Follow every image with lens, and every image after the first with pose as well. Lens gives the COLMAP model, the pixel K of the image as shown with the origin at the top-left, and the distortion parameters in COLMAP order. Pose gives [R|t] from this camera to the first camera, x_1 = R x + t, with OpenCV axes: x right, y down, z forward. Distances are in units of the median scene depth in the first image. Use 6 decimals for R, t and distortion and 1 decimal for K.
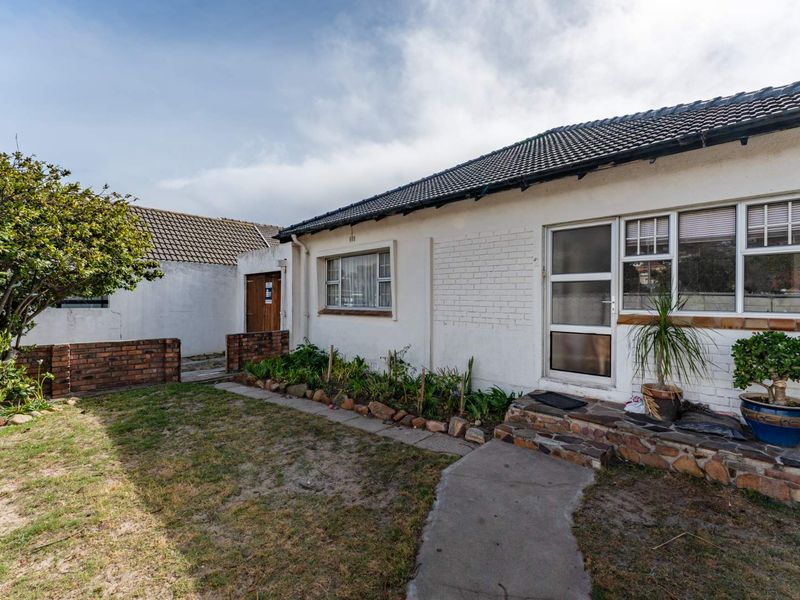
lens RADIAL K [[359.8, 0, 399.1], [0, 359.8, 302.2], [0, 0, 1]] dist [0.000298, 0.000077]
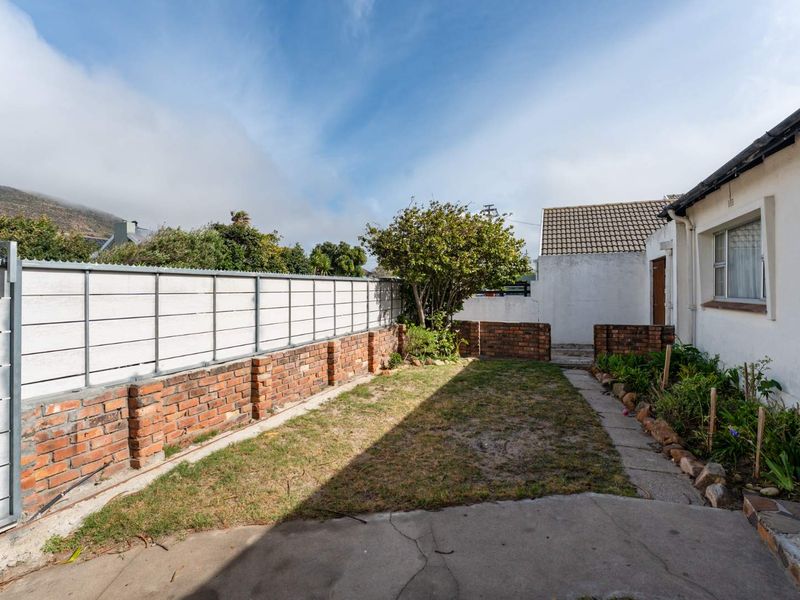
lens RADIAL K [[395.3, 0, 414.2], [0, 395.3, 287.8], [0, 0, 1]] dist [0.004303, -0.000192]
pose [[0.388025, -0.012919, -0.921558, 0.417307], [0.004469, 0.999916, -0.012136, -0.000565], [0.921638, 0.000591, 0.388050, 0.131942]]
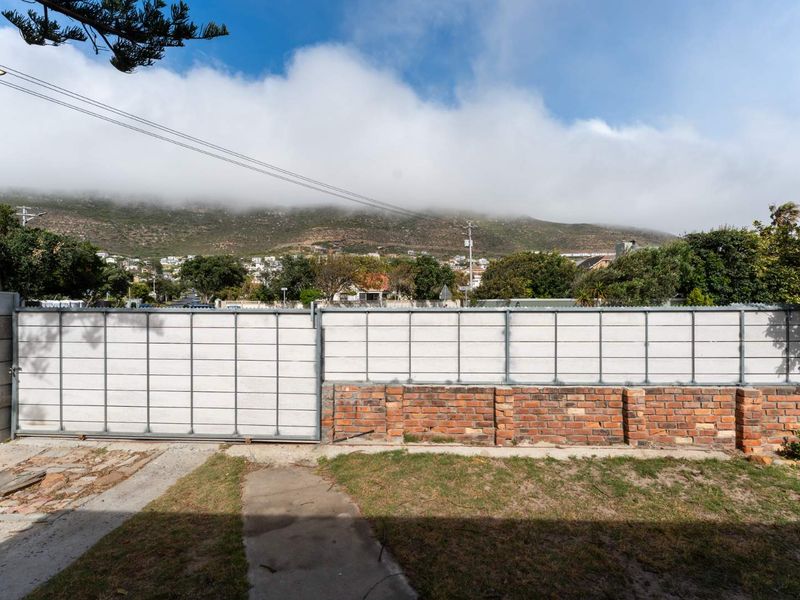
lens RADIAL K [[377.4, 0, 398.1], [0, 377.4, 298.7], [0, 0, 1]] dist [0.000650, -0.000697]
pose [[-0.756213, -0.009891, -0.654250, 0.272814], [-0.005265, 0.999945, -0.009031, -0.048962], [0.654304, -0.003385, -0.756224, 0.583095]]
